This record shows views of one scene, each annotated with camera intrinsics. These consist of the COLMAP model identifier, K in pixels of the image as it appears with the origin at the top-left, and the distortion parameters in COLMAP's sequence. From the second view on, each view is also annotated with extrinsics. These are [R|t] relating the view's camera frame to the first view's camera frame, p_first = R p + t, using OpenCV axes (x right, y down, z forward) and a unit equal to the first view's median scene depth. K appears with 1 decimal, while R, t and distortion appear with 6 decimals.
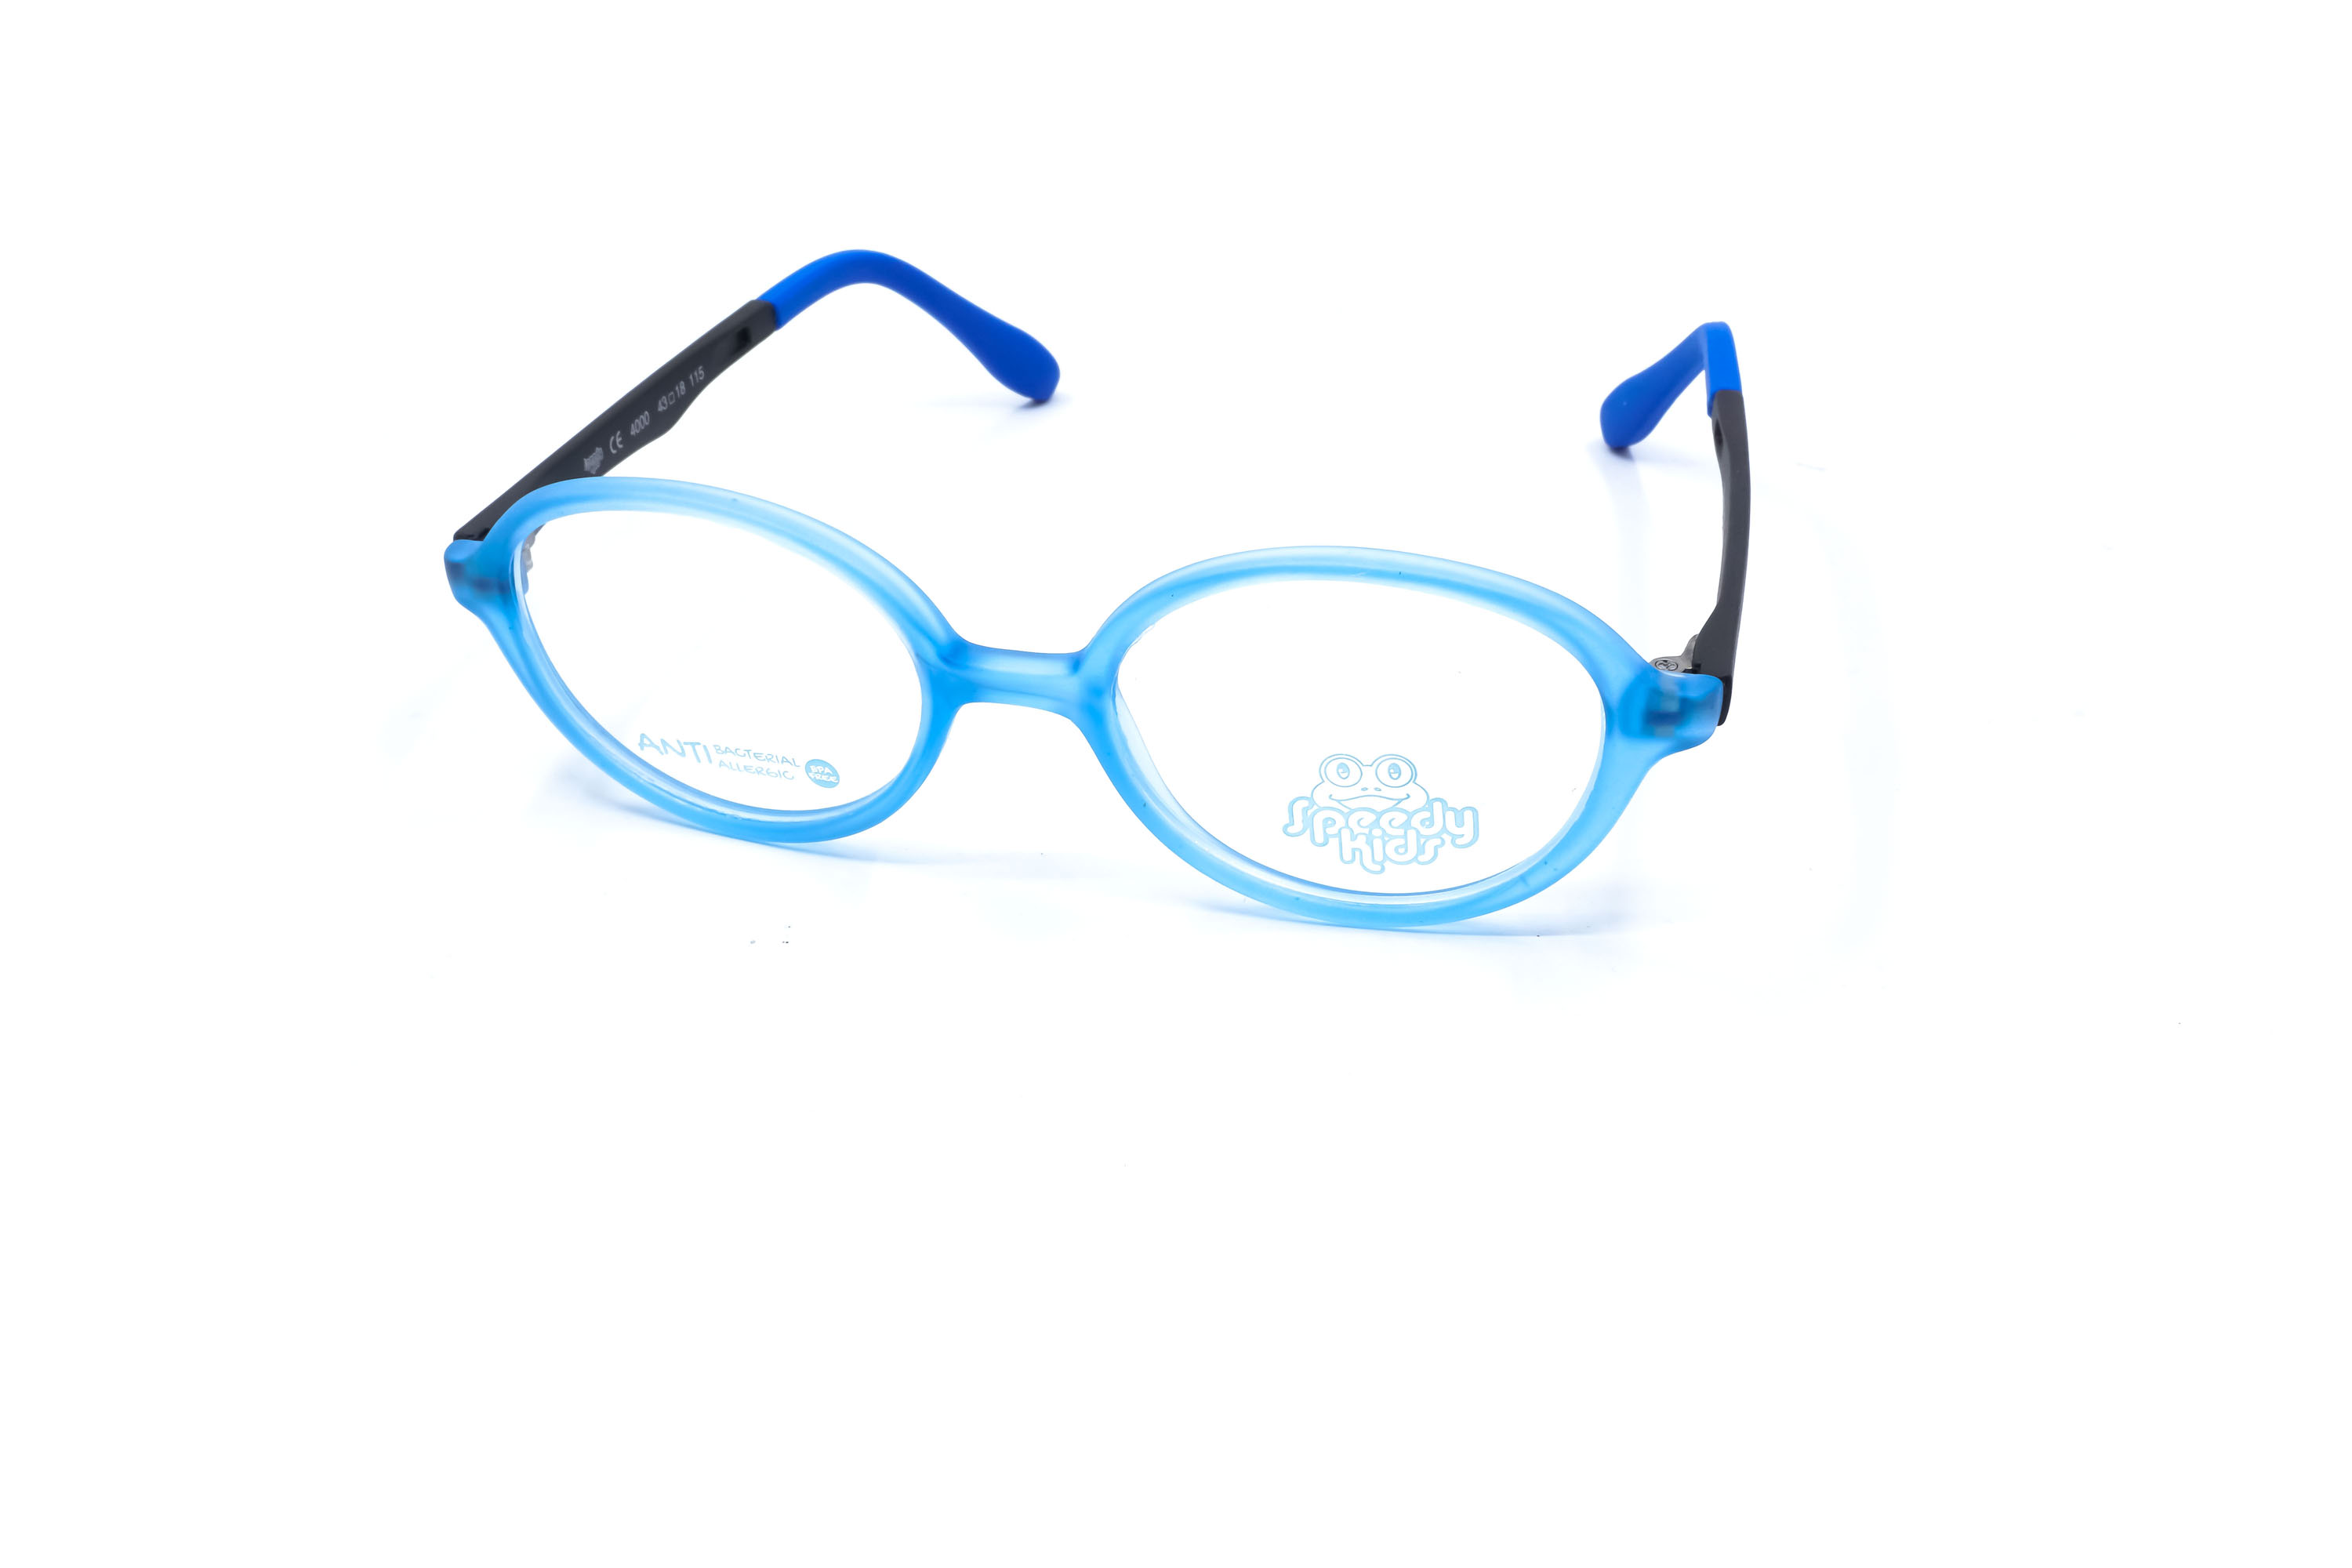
lens RADIAL K [[2436.7, 0, 1176.0], [0, 2436.7, 784.0], [0, 0, 1]] dist [0.004532, -0.012167]
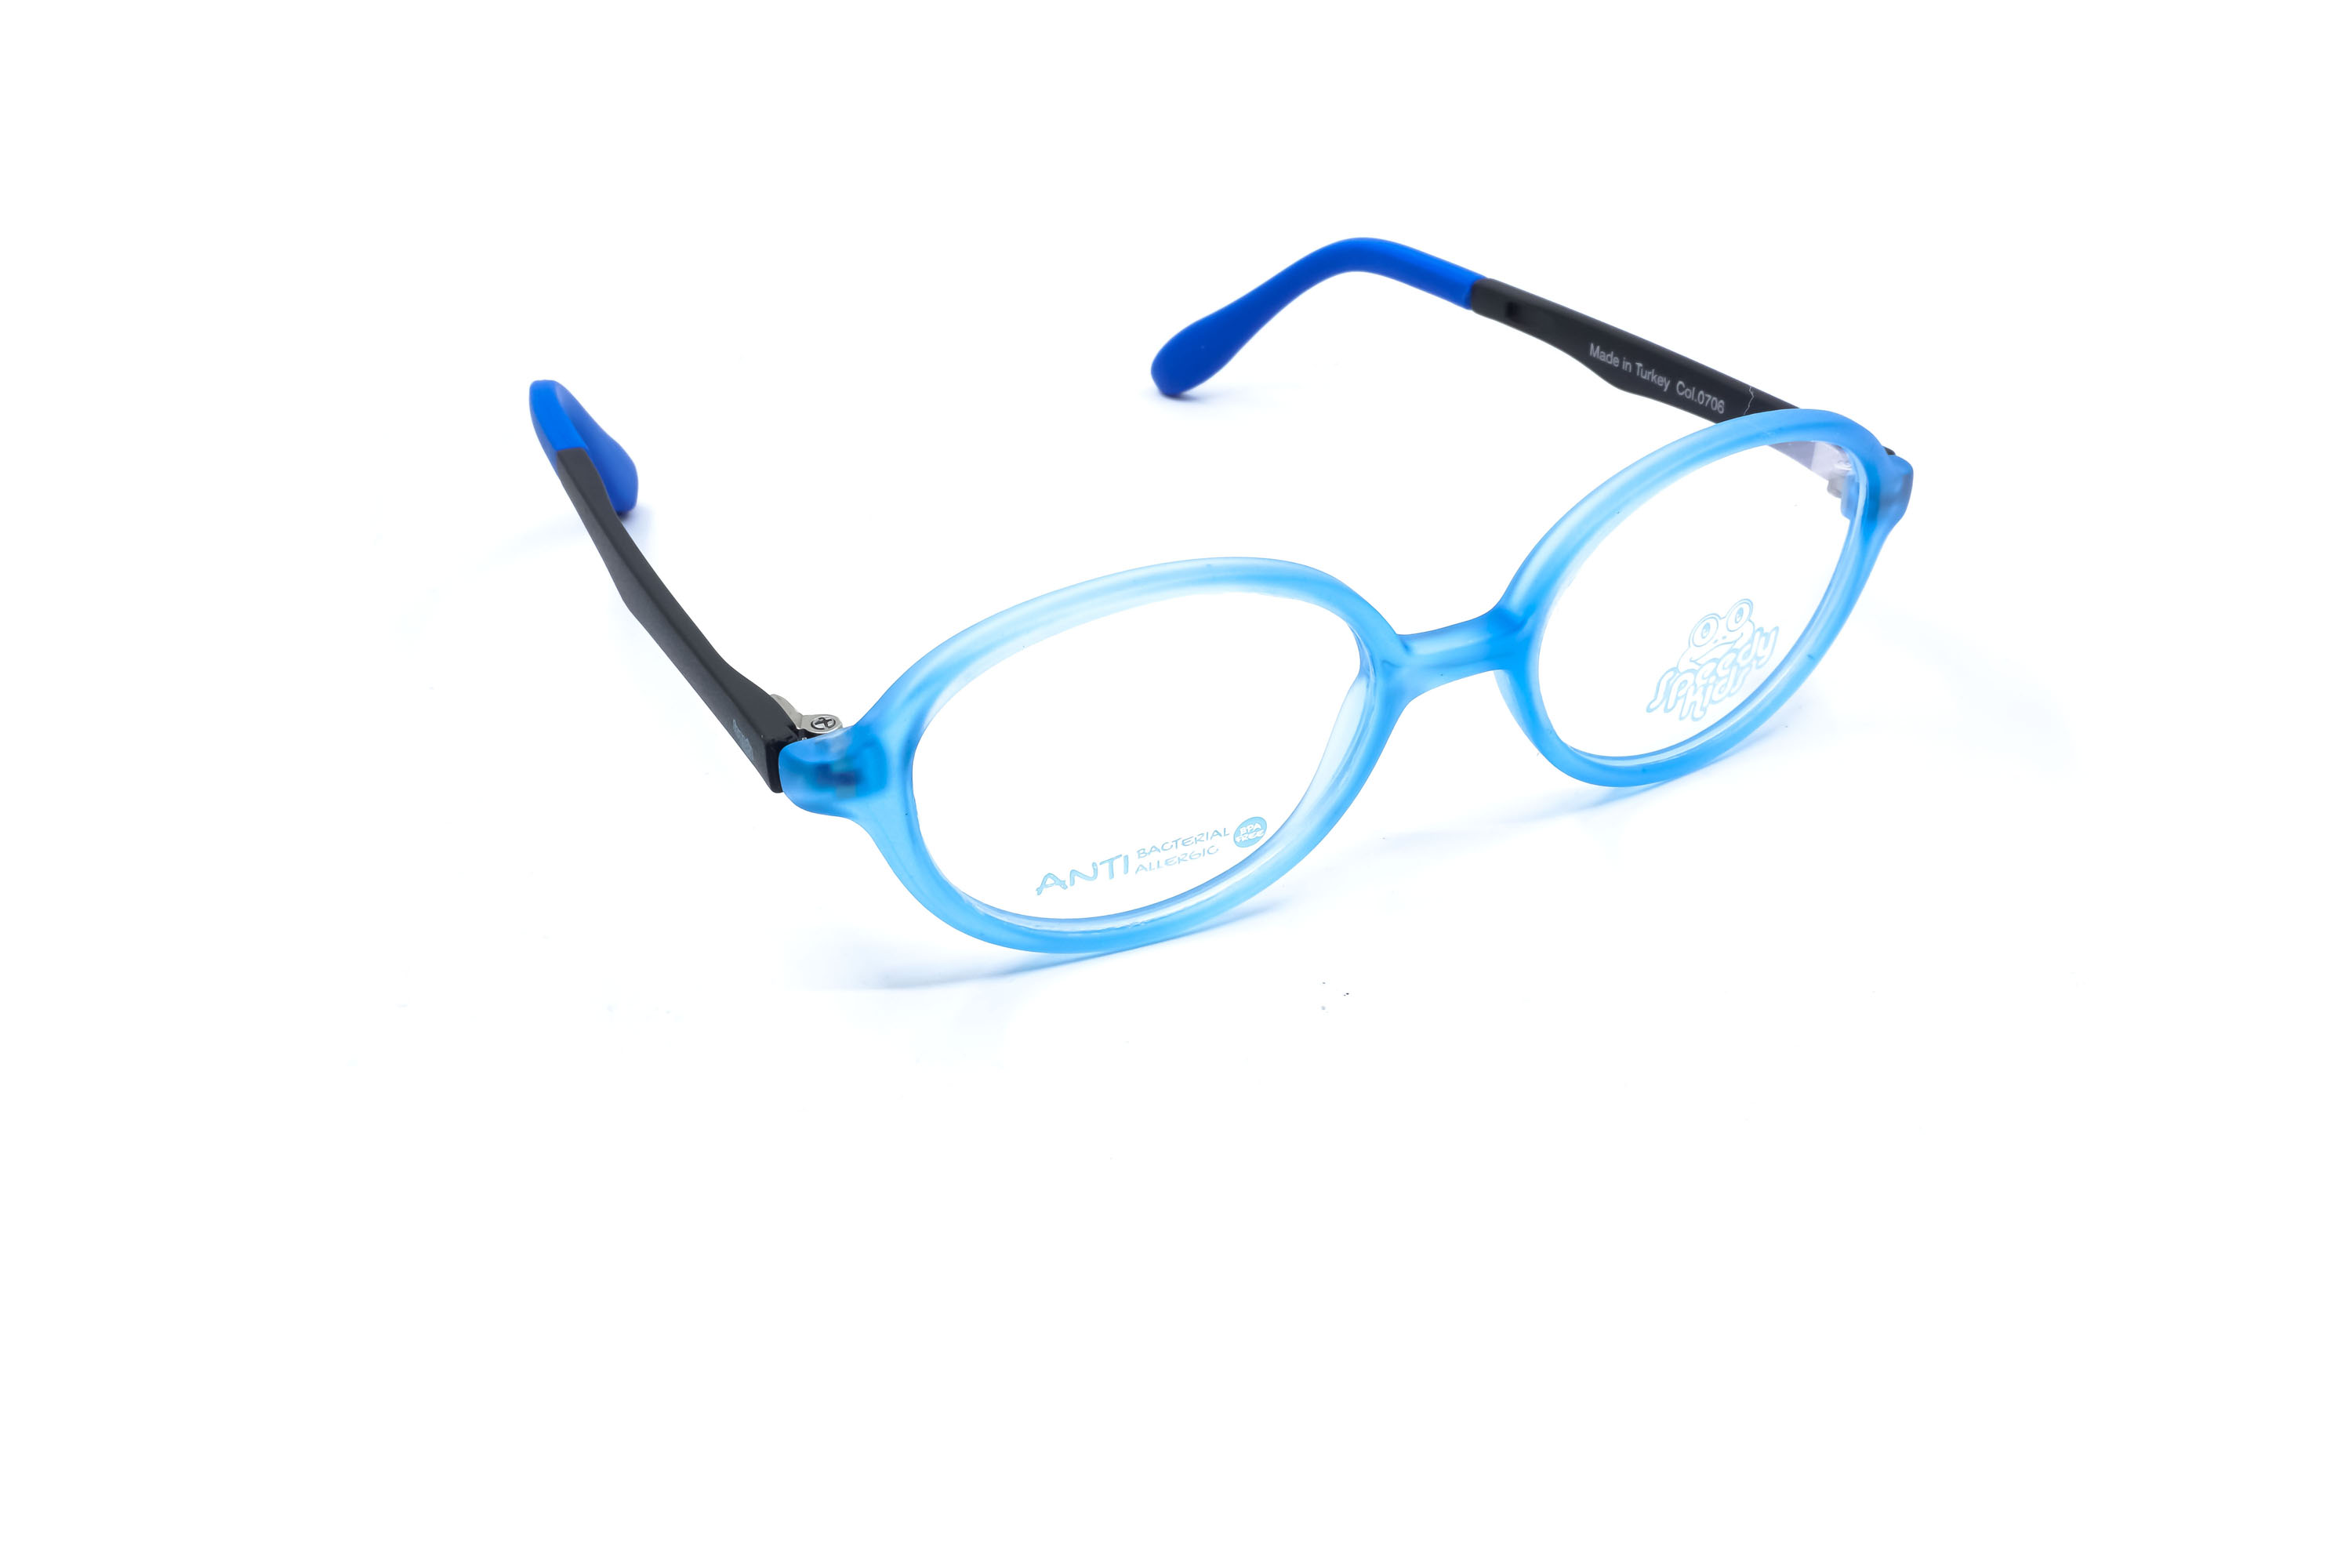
lens RADIAL K [[2436.7, 0, 1176.0], [0, 2436.7, 784.0], [0, 0, 1]] dist [0.004532, -0.012167]
pose [[0.709231, -0.345357, 0.614589, -0.788366], [0.356063, 0.927903, 0.110523, -0.145404], [-0.608449, 0.140447, 0.781066, 0.287024]]
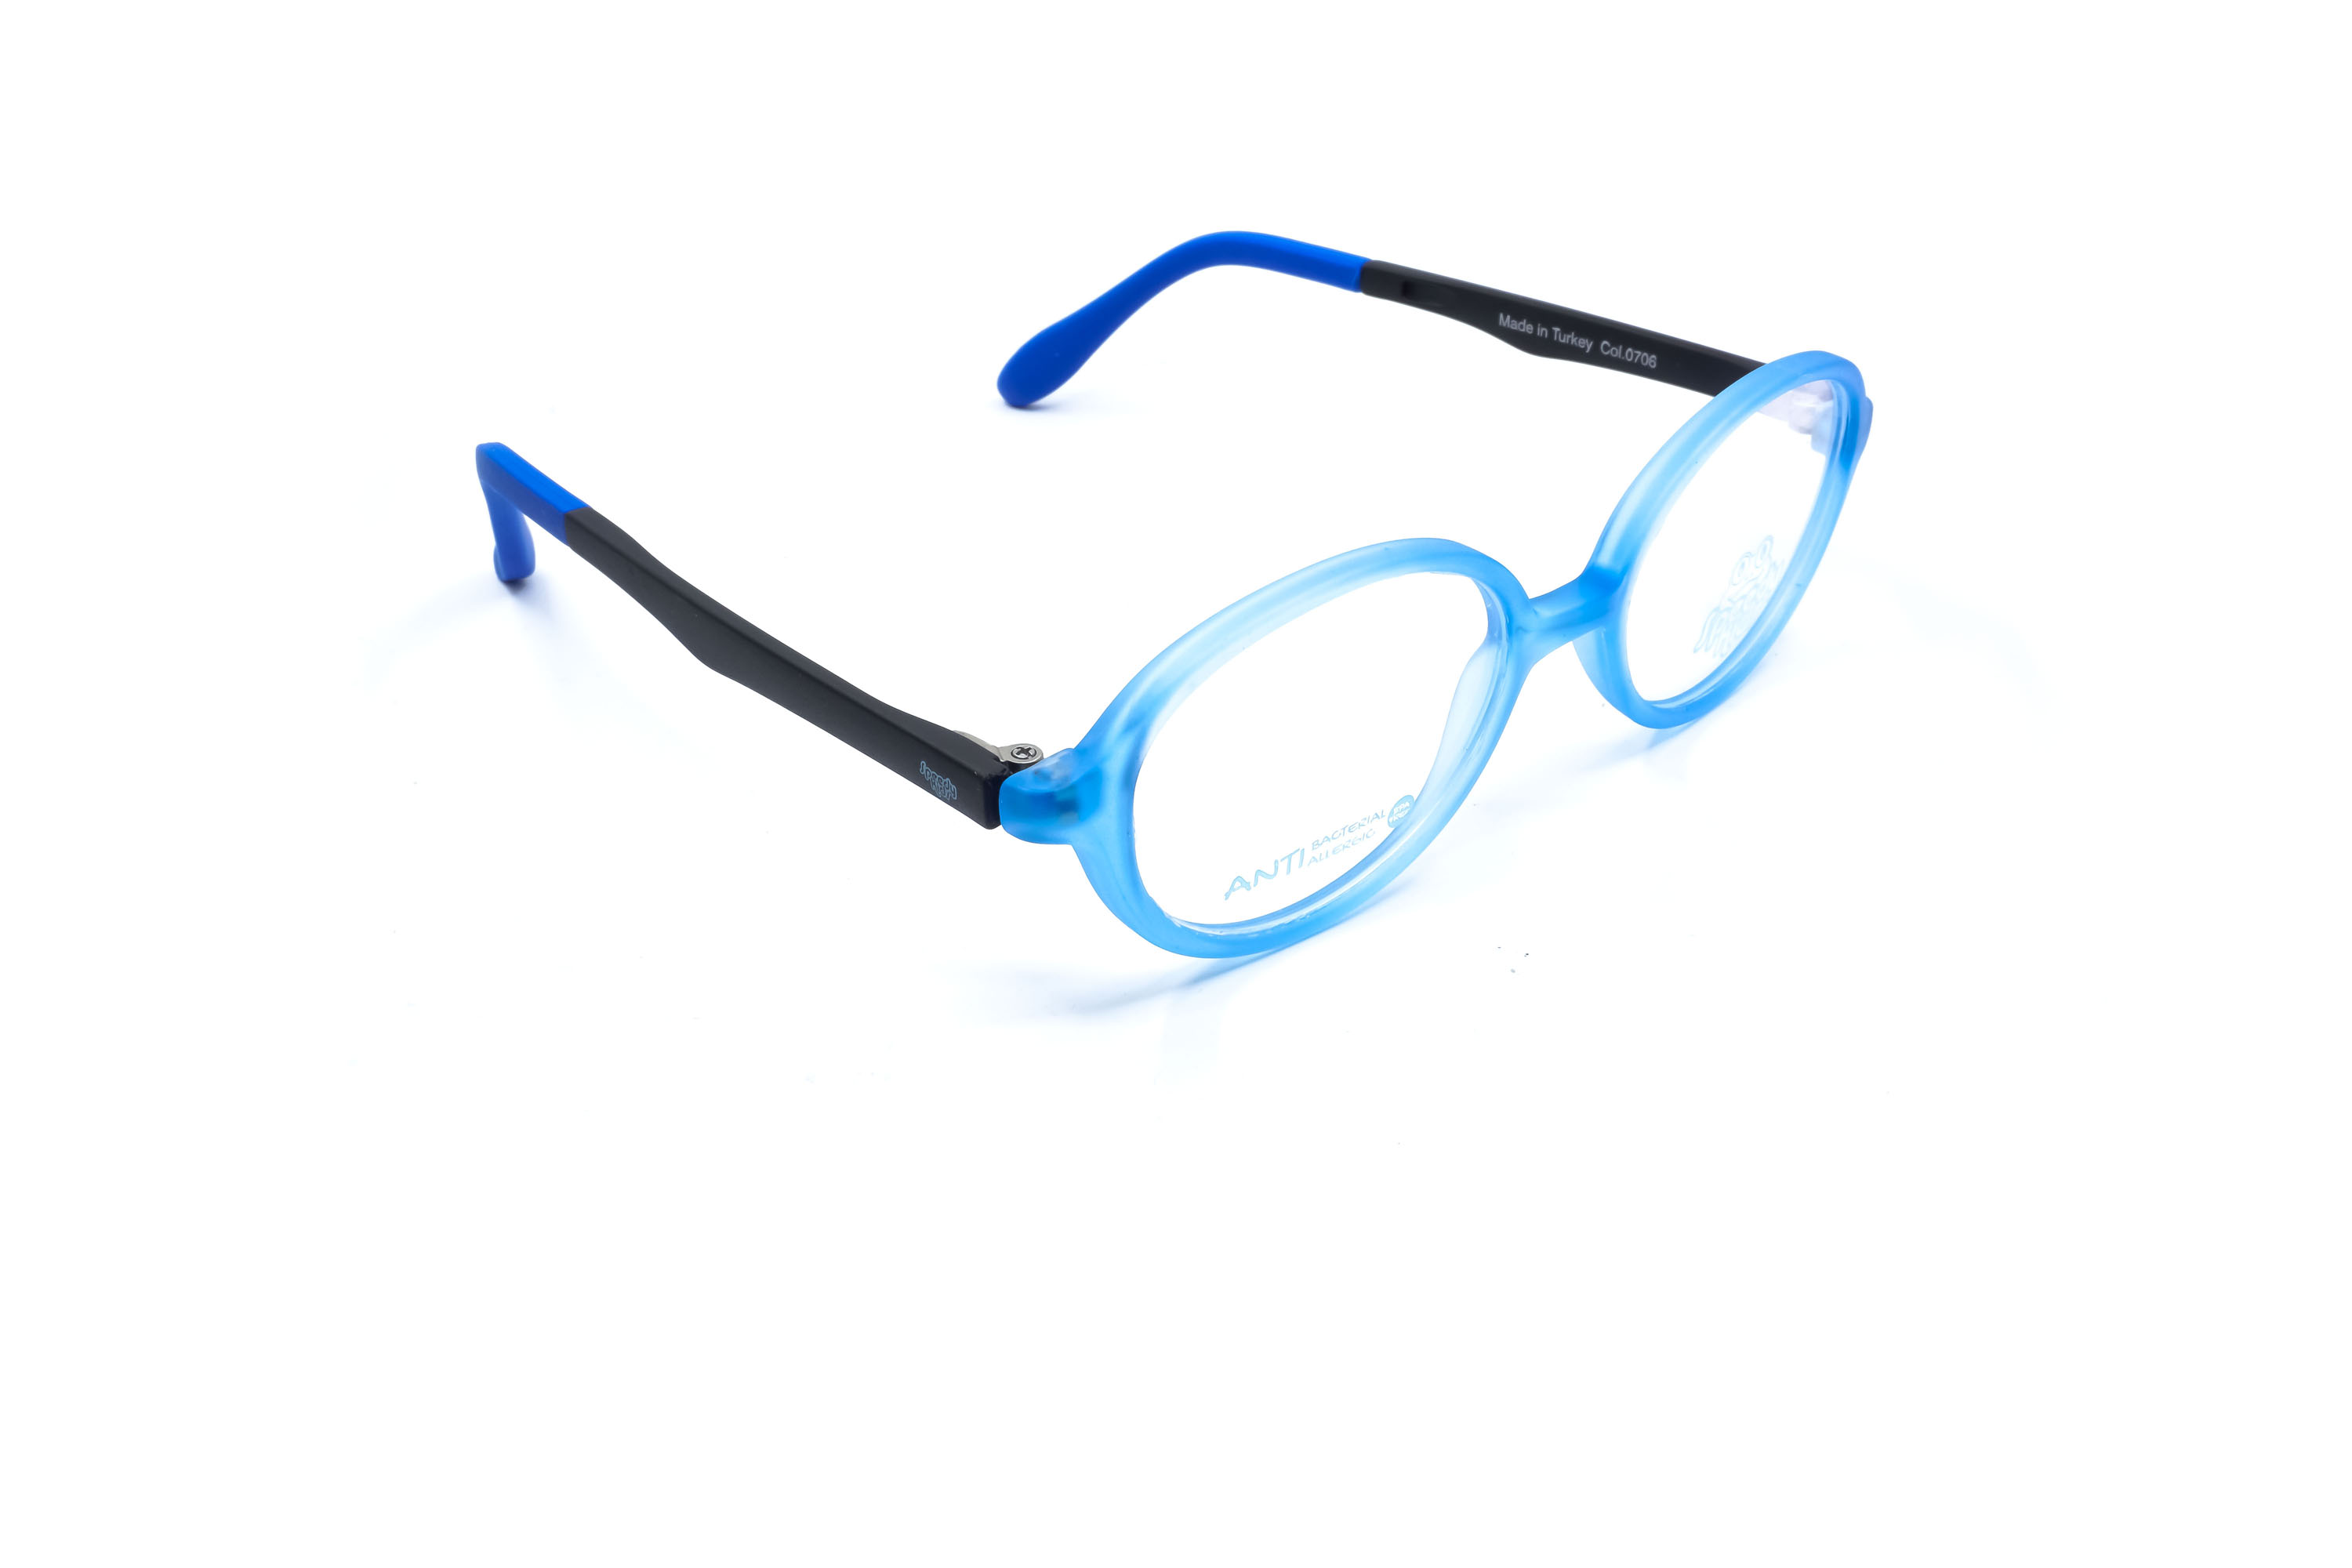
lens RADIAL K [[2436.7, 0, 1176.0], [0, 2436.7, 784.0], [0, 0, 1]] dist [0.004532, -0.012167]
pose [[0.505508, -0.421193, 0.753033, -0.967132], [0.438502, 0.877054, 0.196196, -0.256698], [-0.743086, 0.231027, 0.628052, 0.483566]]
